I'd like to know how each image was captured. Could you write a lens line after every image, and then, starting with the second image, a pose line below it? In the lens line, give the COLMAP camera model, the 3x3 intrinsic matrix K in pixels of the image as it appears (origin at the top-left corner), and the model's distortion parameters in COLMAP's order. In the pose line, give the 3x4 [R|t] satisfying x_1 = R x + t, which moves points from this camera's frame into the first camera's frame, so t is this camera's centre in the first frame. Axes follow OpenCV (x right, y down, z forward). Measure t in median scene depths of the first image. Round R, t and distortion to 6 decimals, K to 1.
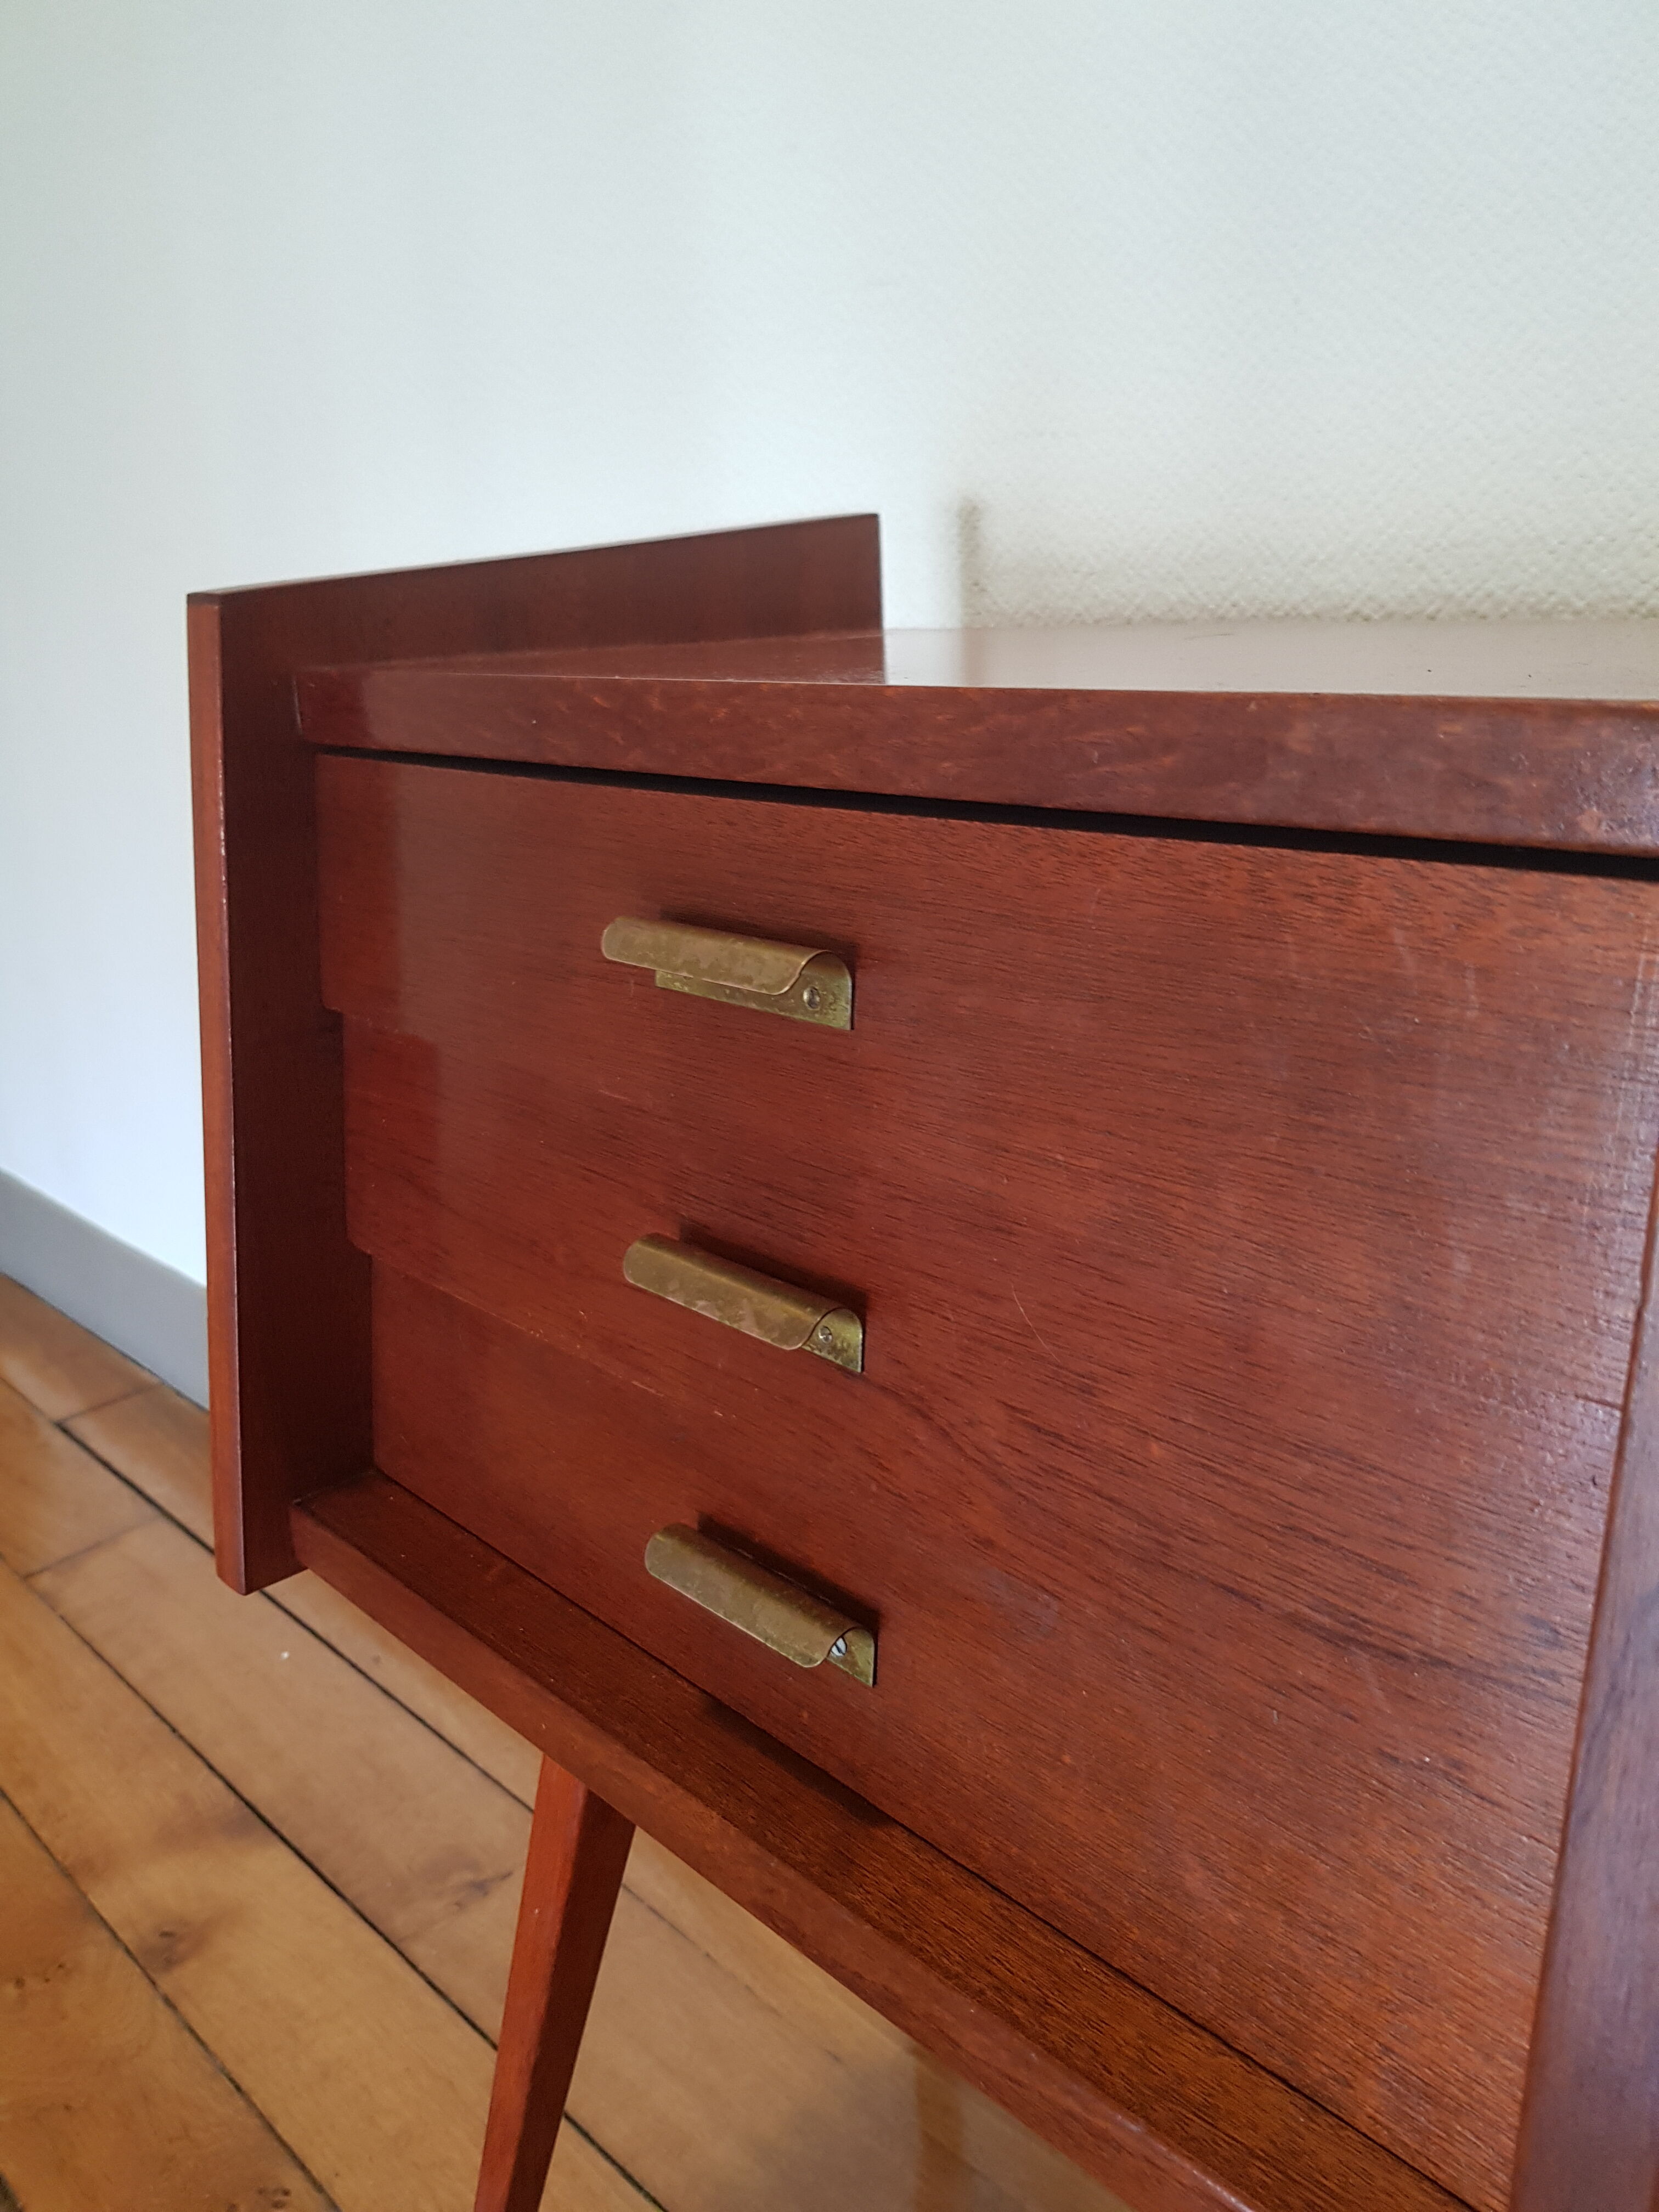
lens RADIAL K [[1752.1, 0, 847.6], [0, 1752.1, 1071.8], [0, 0, 1]] dist [0.035753, -0.080100]
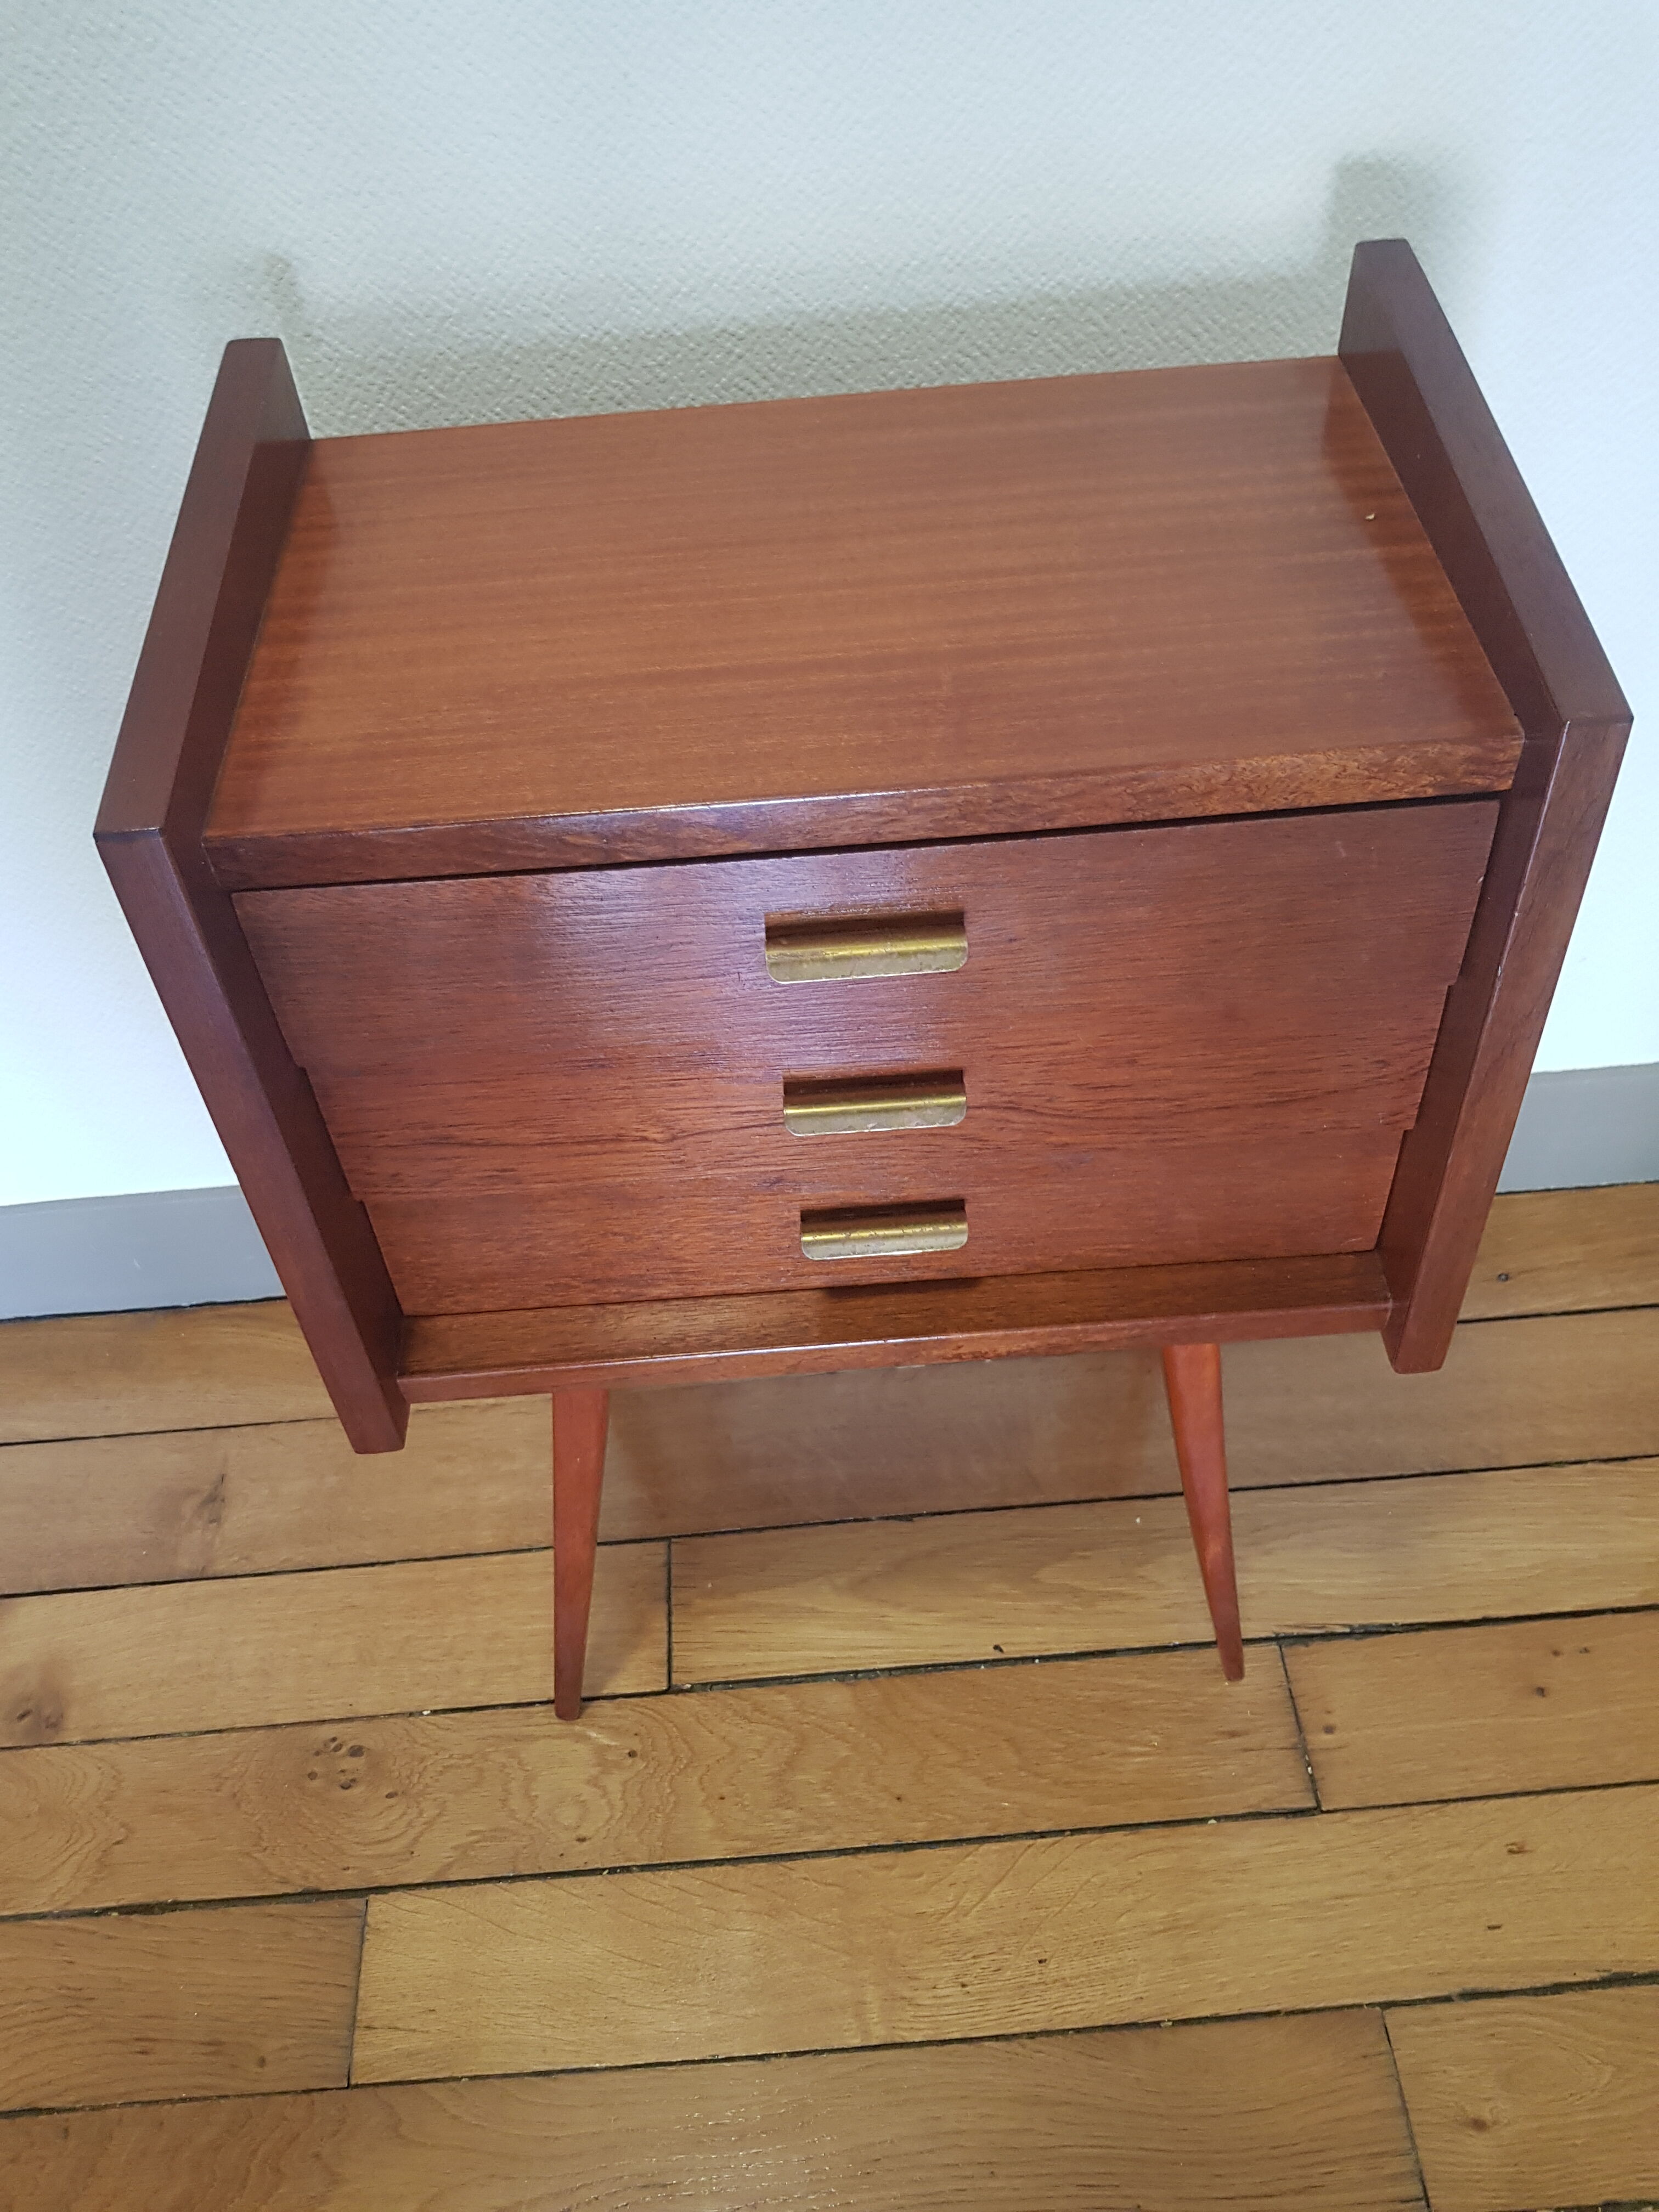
lens RADIAL K [[1752.1, 0, 832.8], [0, 1752.1, 1132.0], [0, 0, 1]] dist [0.035753, -0.080100]
pose [[0.651805, -0.583901, 0.483952, -0.671176], [0.239990, 0.764147, 0.598736, -0.629518], [-0.719413, -0.274116, 0.638205, -0.000837]]
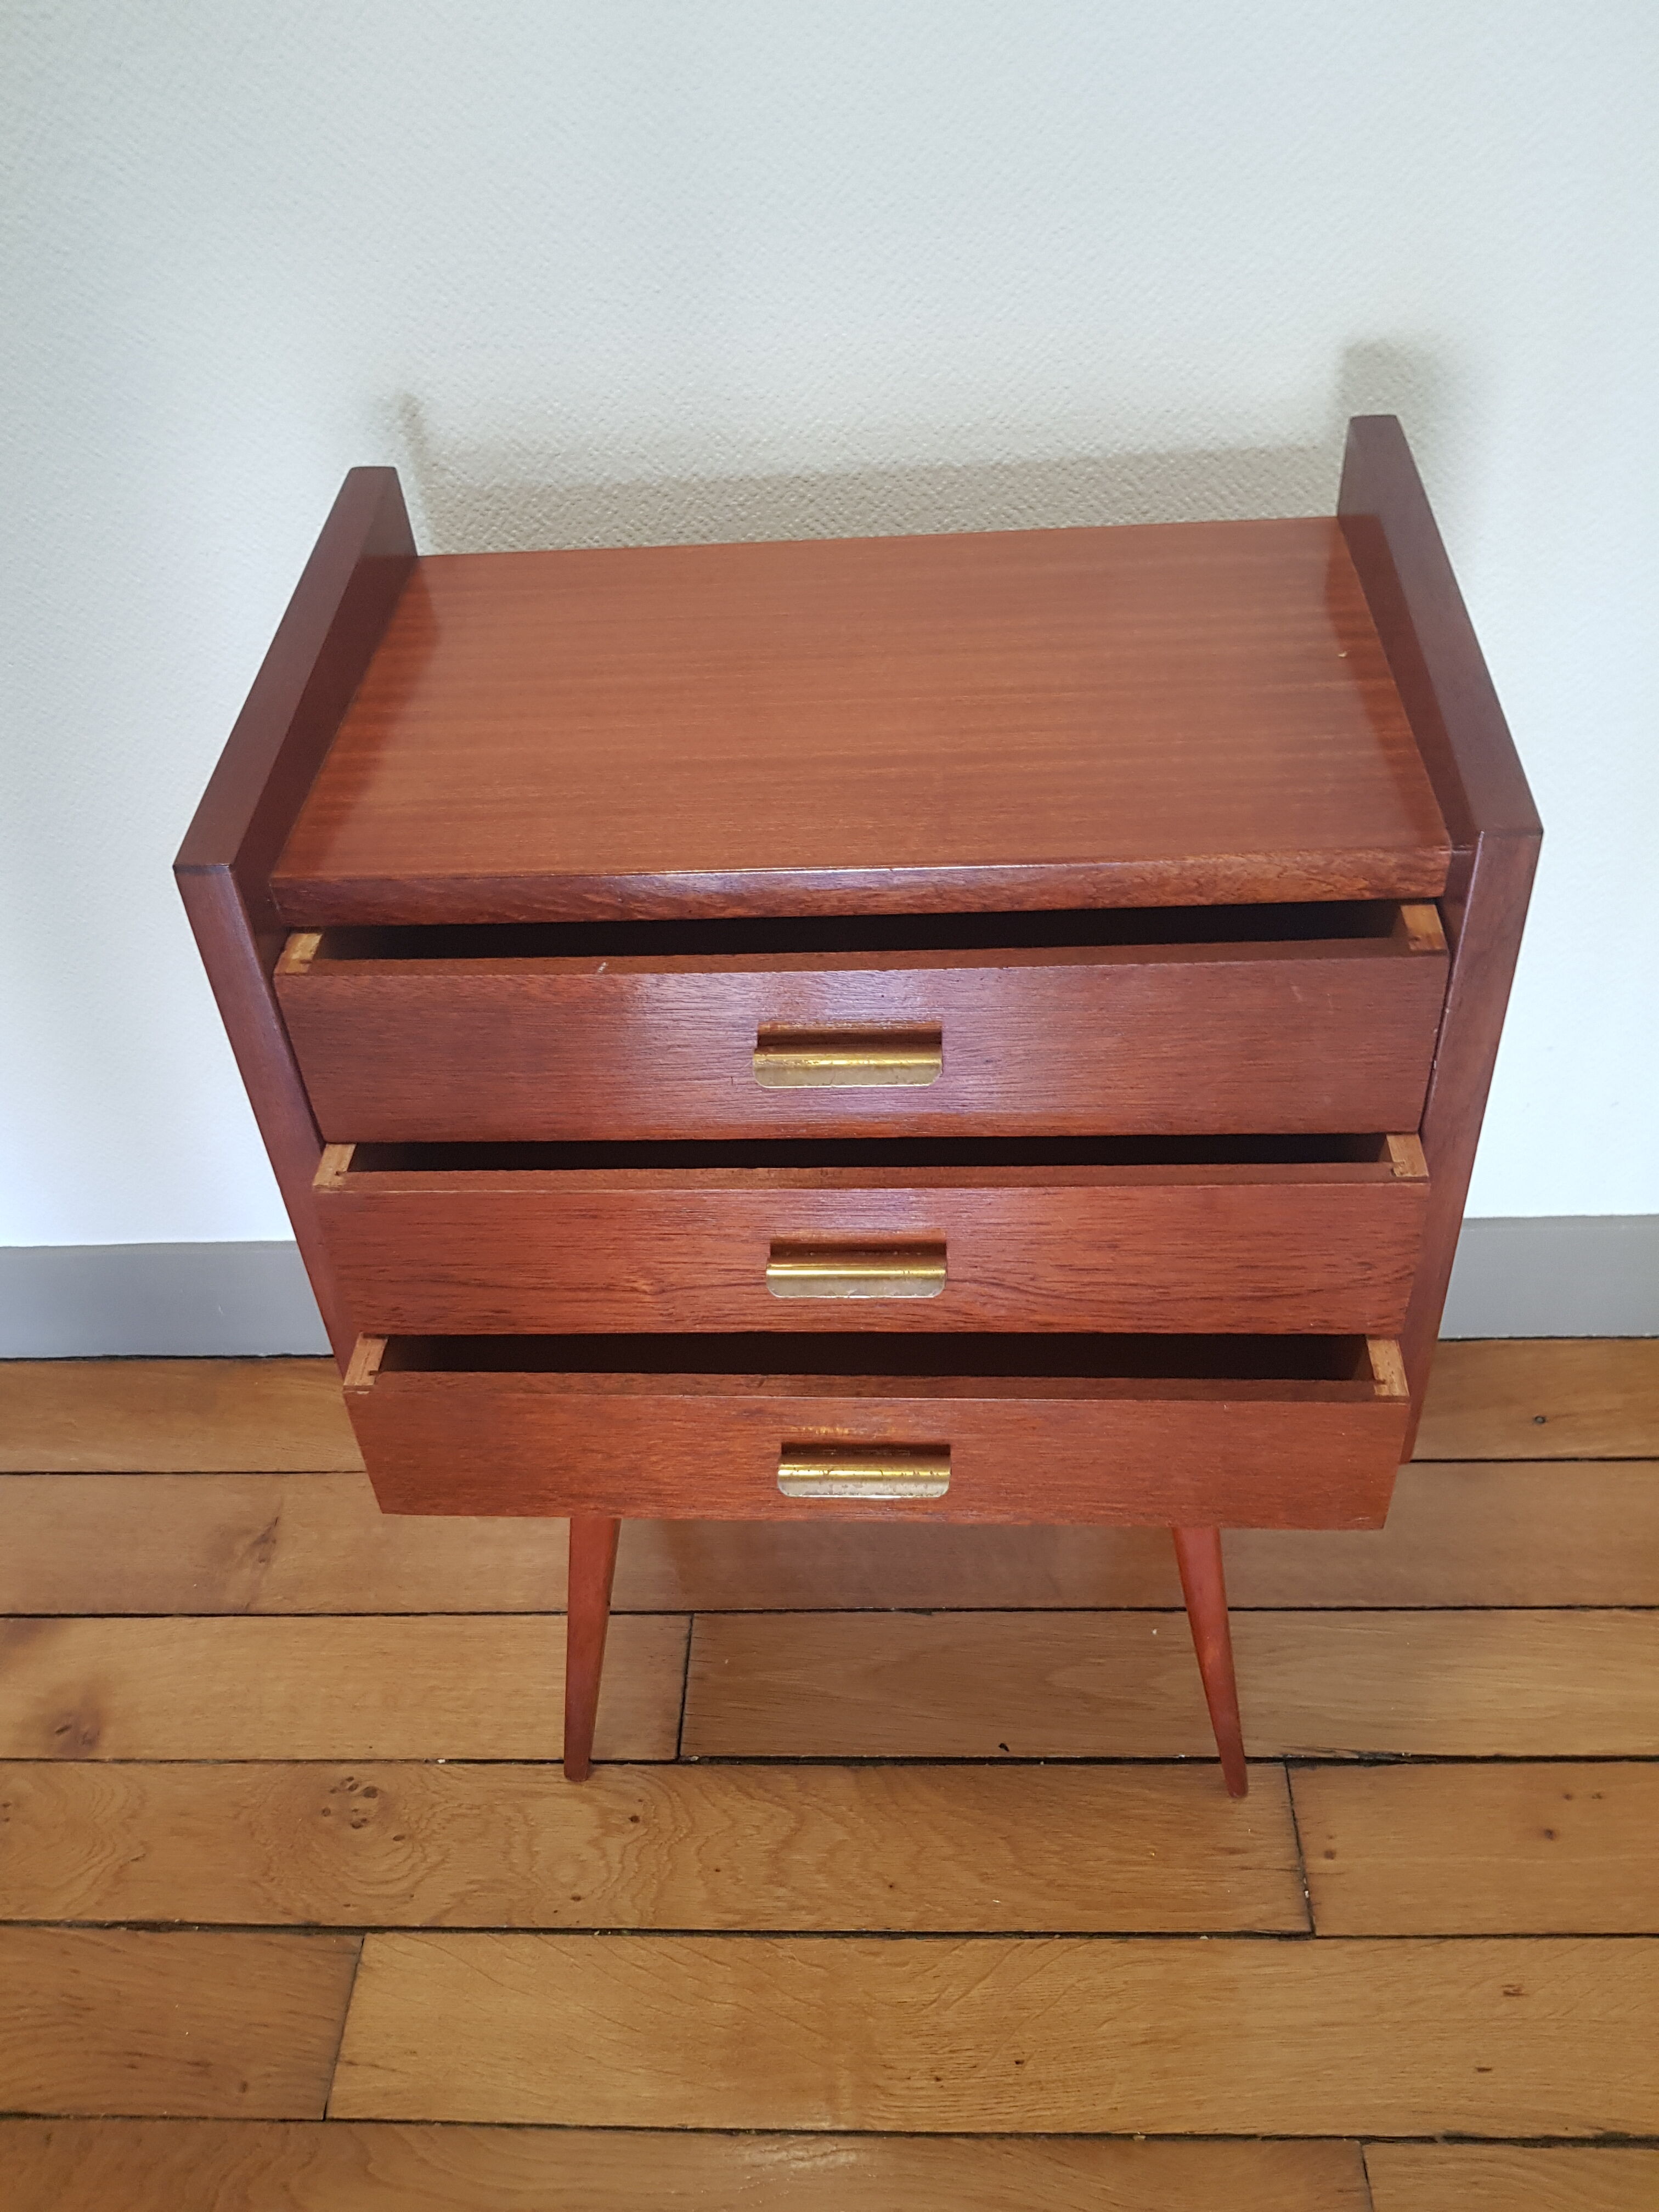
lens RADIAL K [[1752.1, 0, 844.4], [0, 1752.1, 1090.6], [0, 0, 1]] dist [0.035753, -0.080100]
pose [[0.719393, -0.481651, 0.500486, -0.702343], [0.222291, 0.842283, 0.491067, -0.600361], [-0.658073, -0.242017, 0.712999, -0.156882]]
